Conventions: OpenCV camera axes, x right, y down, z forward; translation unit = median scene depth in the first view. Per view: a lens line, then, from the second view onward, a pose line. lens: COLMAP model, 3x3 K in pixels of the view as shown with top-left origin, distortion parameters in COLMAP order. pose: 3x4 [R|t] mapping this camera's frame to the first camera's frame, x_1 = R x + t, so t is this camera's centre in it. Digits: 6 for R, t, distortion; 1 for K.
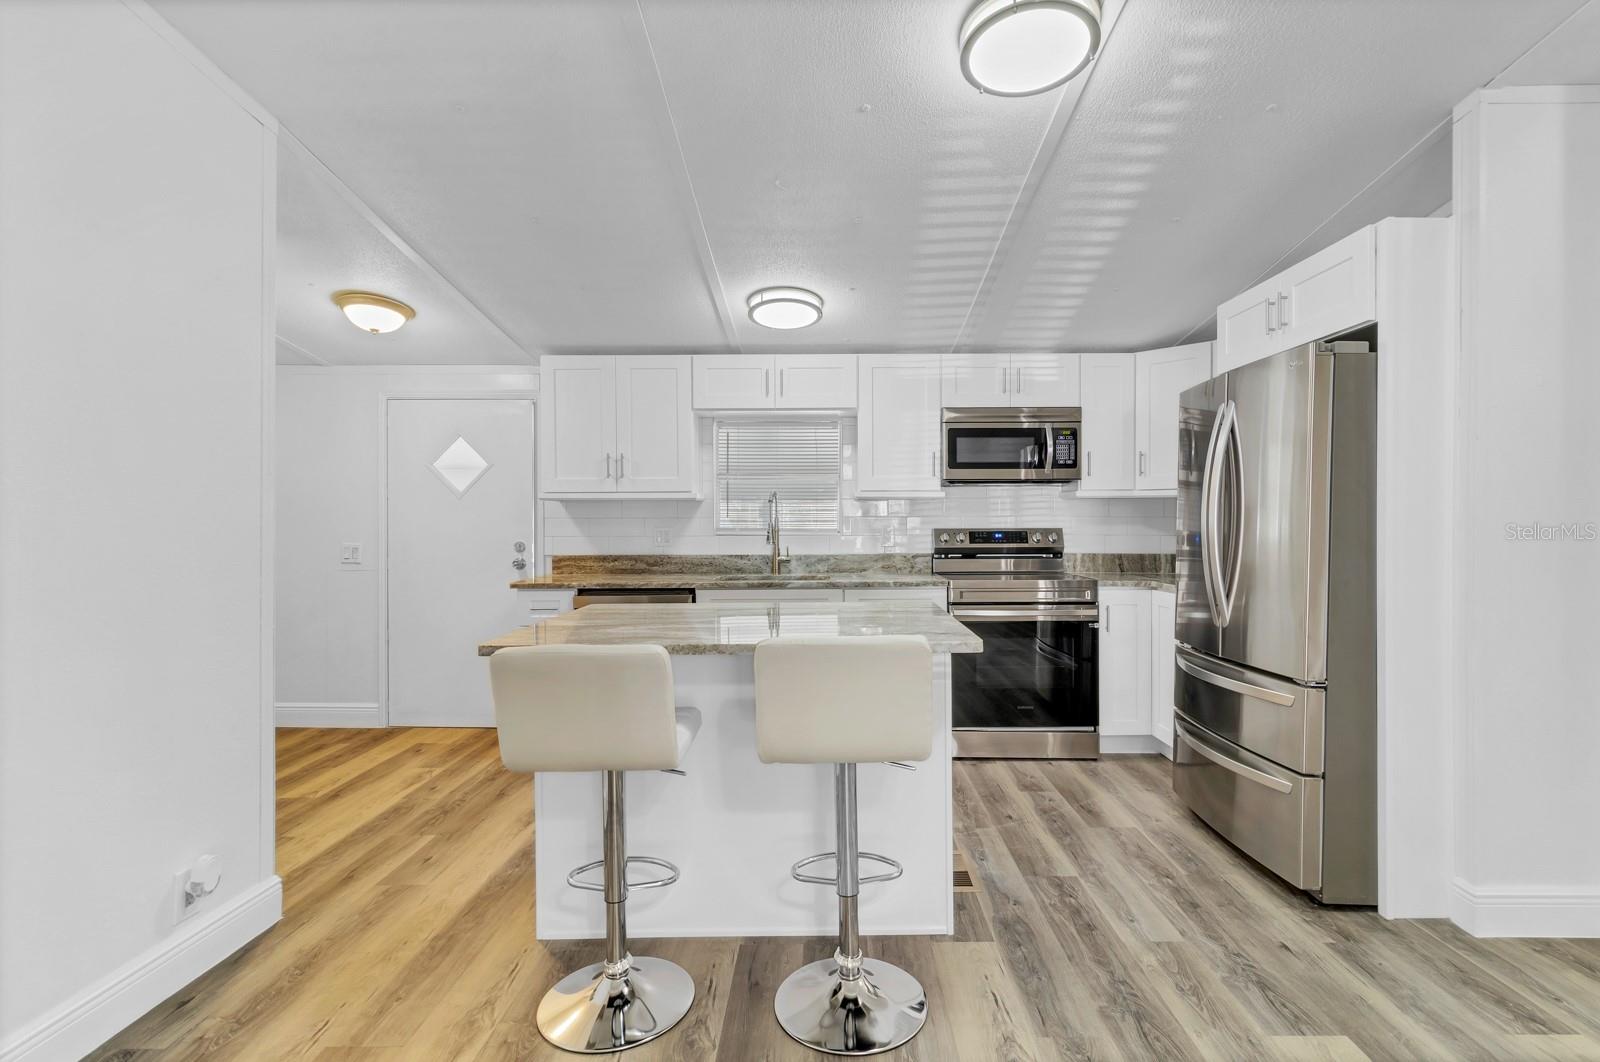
lens RADIAL K [[765.6, 0, 821.7], [0, 765.6, 526.7], [0, 0, 1]] dist [0.006368, -0.000772]
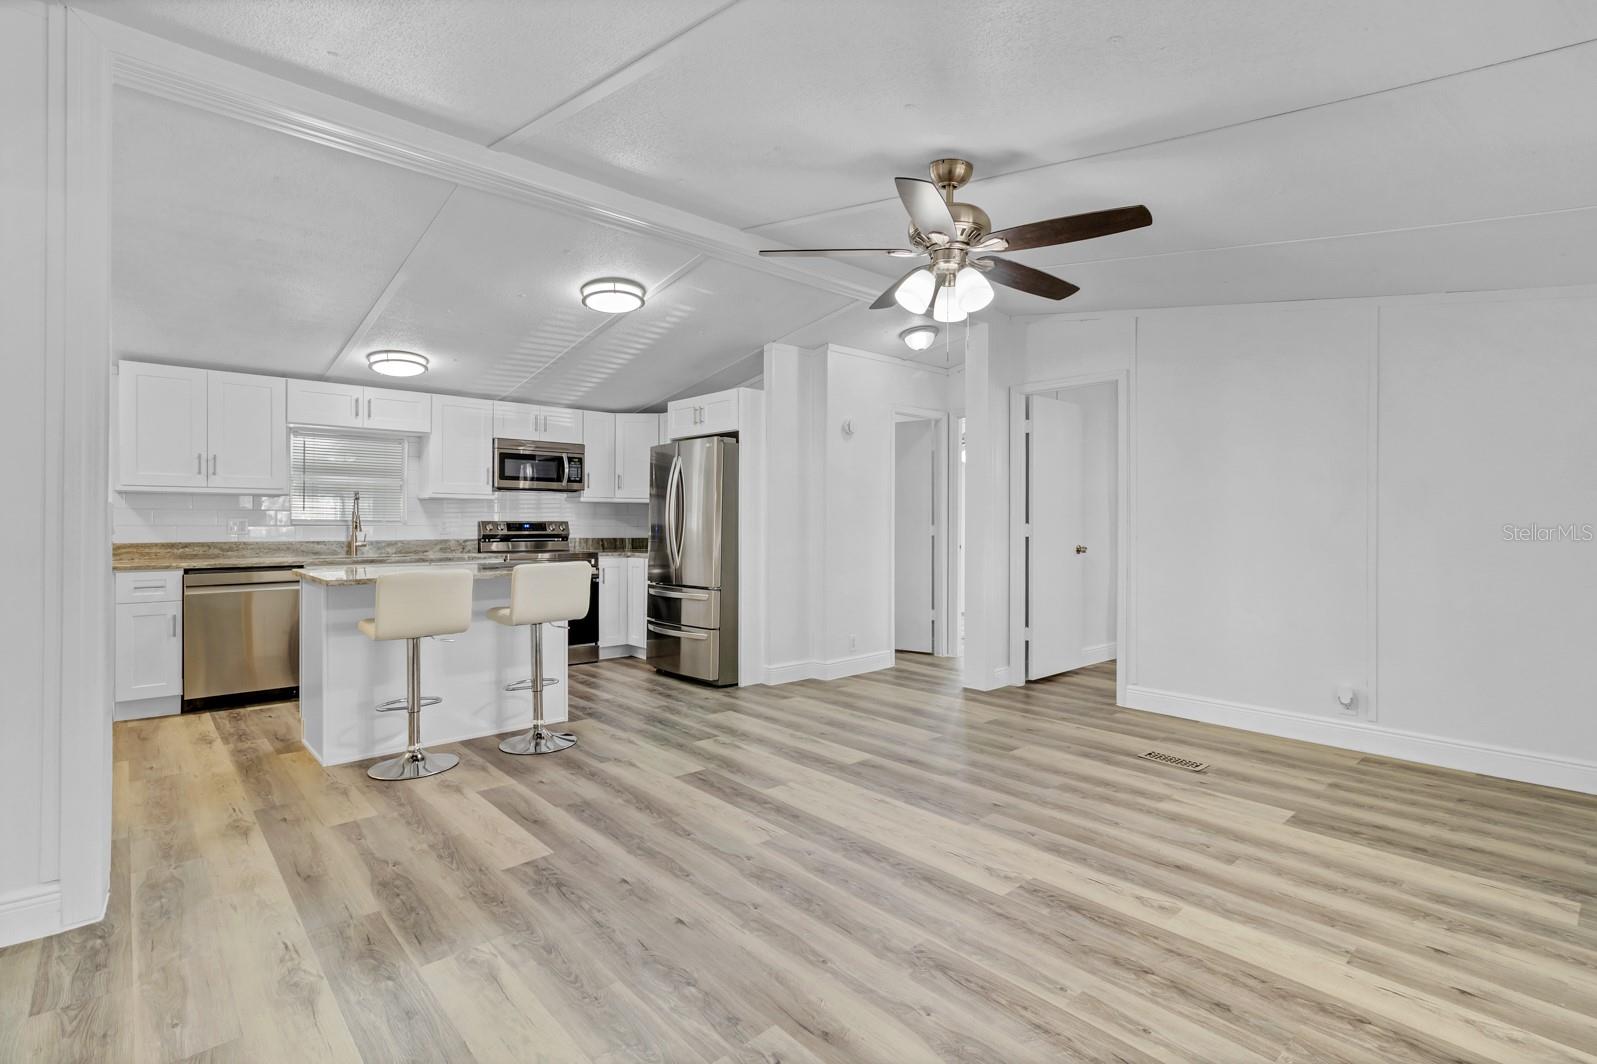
lens RADIAL K [[764.1, 0, 810.7], [0, 764.1, 526.0], [0, 0, 1]] dist [0.006368, -0.000772]
pose [[0.739593, 0.003035, 0.673047, -0.376514], [-0.000264, 0.999991, -0.004219, 0.018773], [-0.673054, 0.002943, 0.739587, -0.480318]]
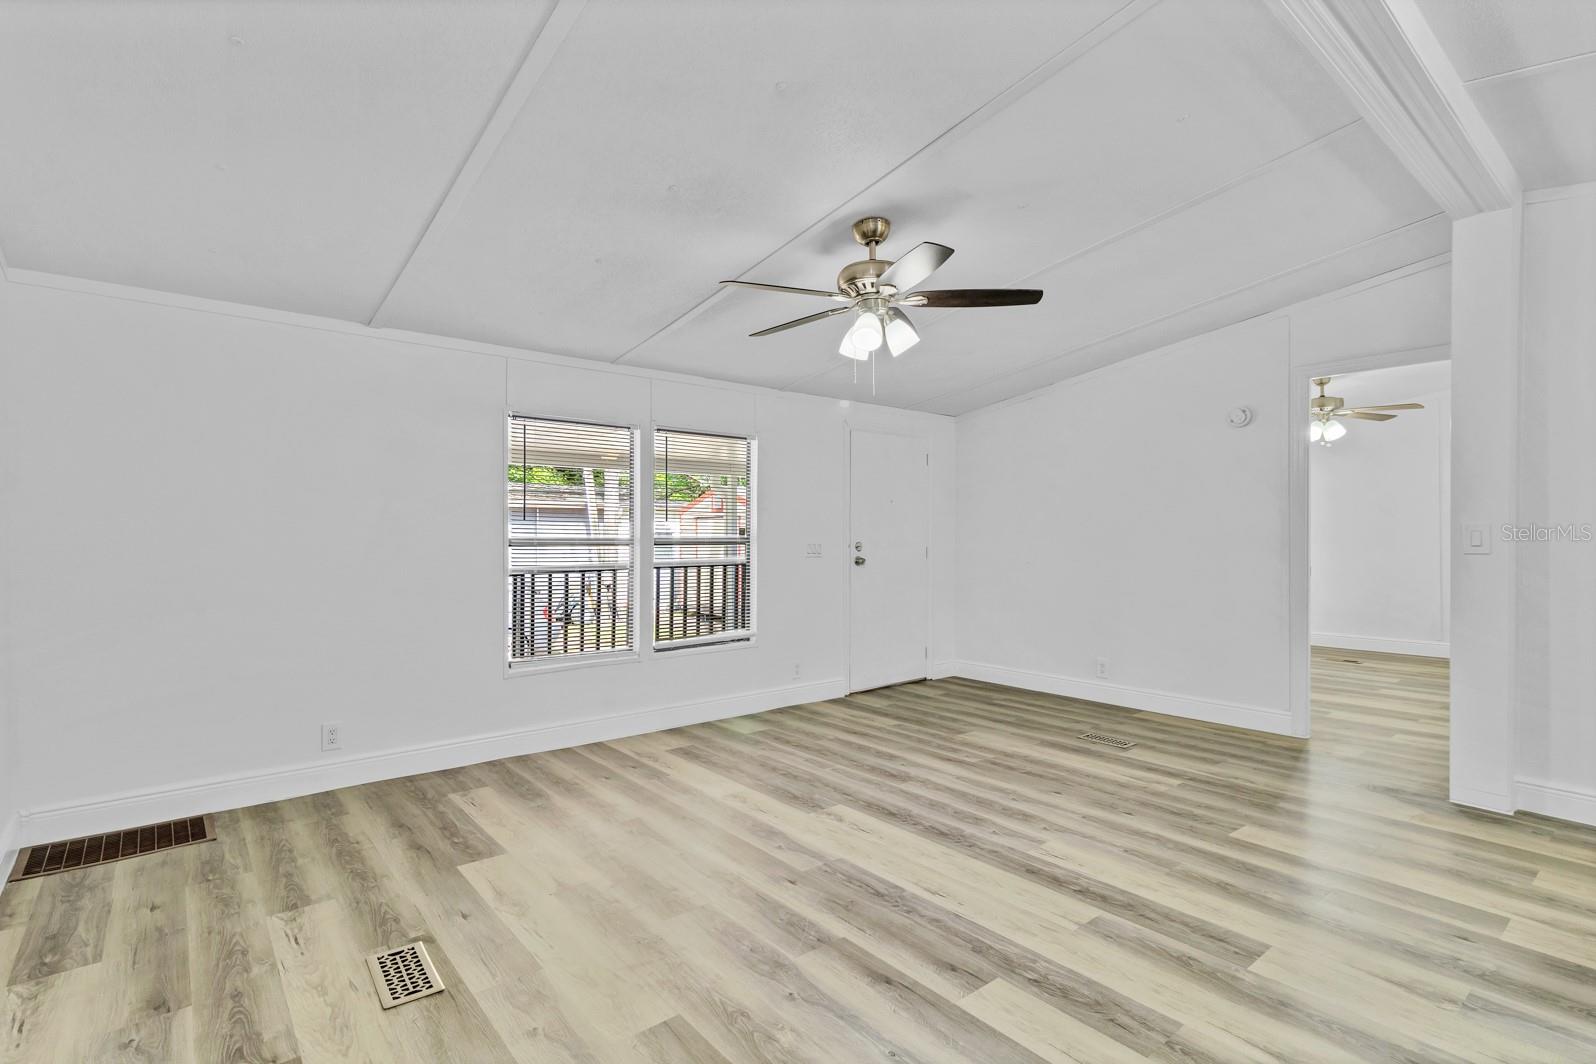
lens RADIAL K [[763.7, 0, 800.5], [0, 763.7, 530.2], [0, 0, 1]] dist [0.006368, -0.000772]
pose [[-0.770808, 0.002149, -0.637064, 0.660750], [-0.002967, 0.999971, 0.006964, 0.002310], [0.637061, 0.007258, -0.770779, 0.438094]]
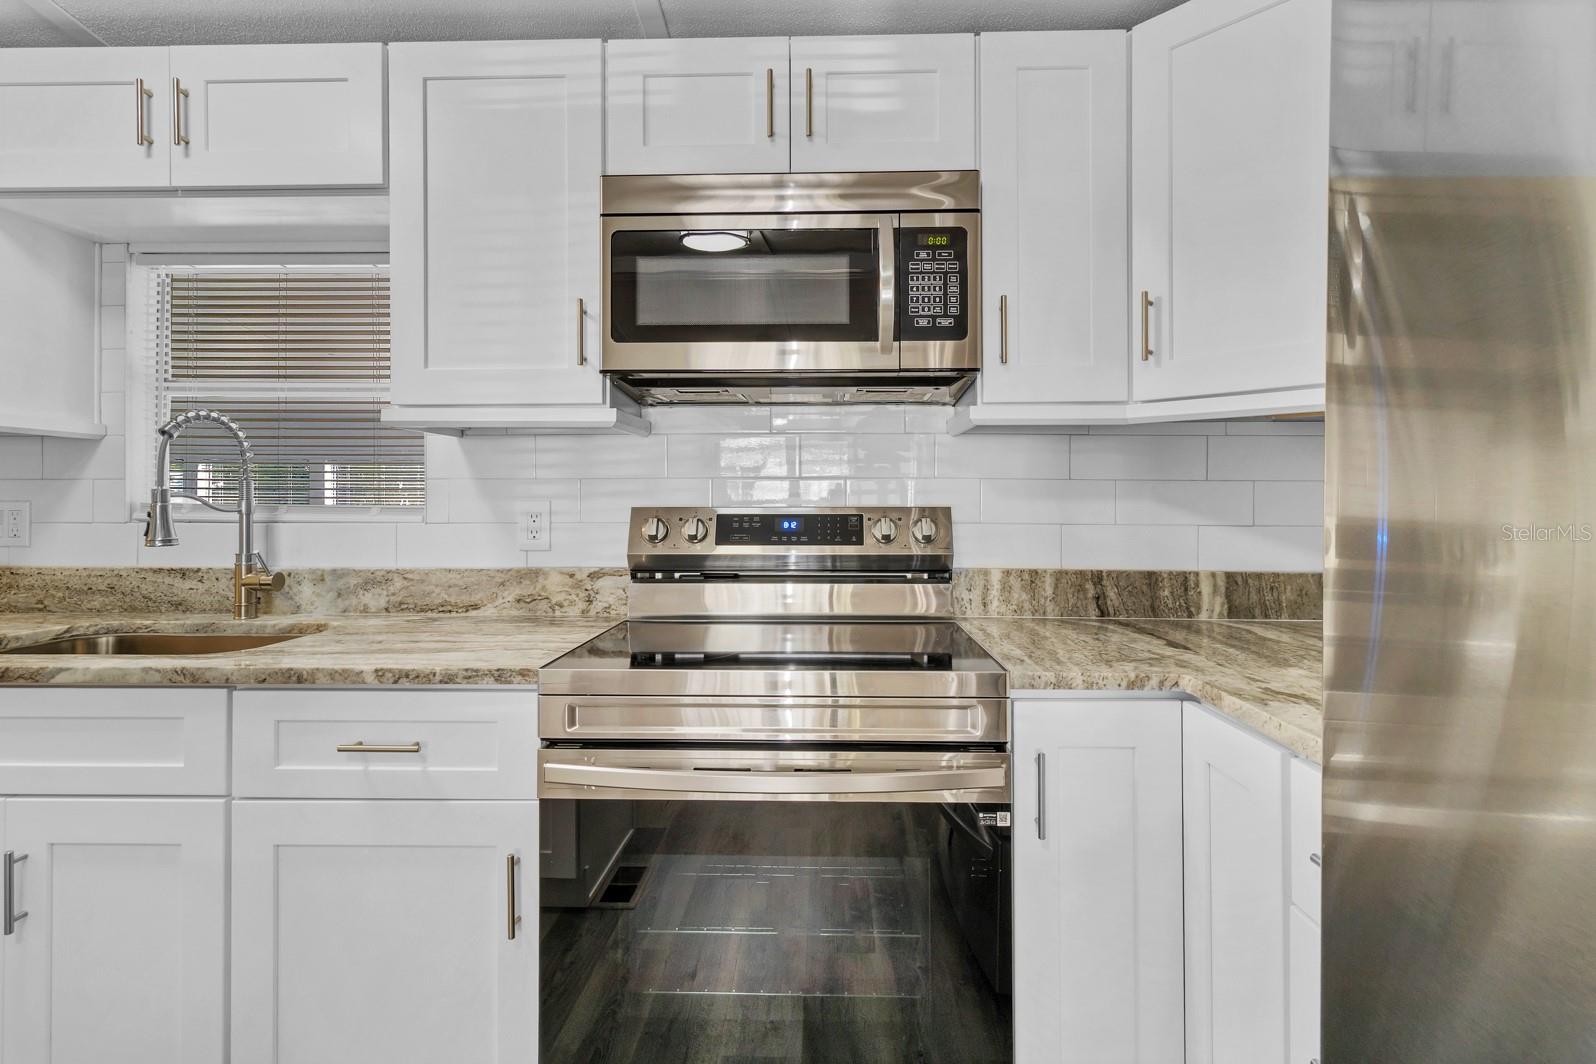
lens RADIAL K [[763.7, 0, 805.6], [0, 763.7, 488.7], [0, 0, 1]] dist [0.006368, -0.000772]
pose [[0.999521, 0.002606, -0.030836, 0.267655], [-0.003425, 0.999642, -0.026546, 0.003523], [0.030755, 0.026639, 0.999172, 0.638074]]
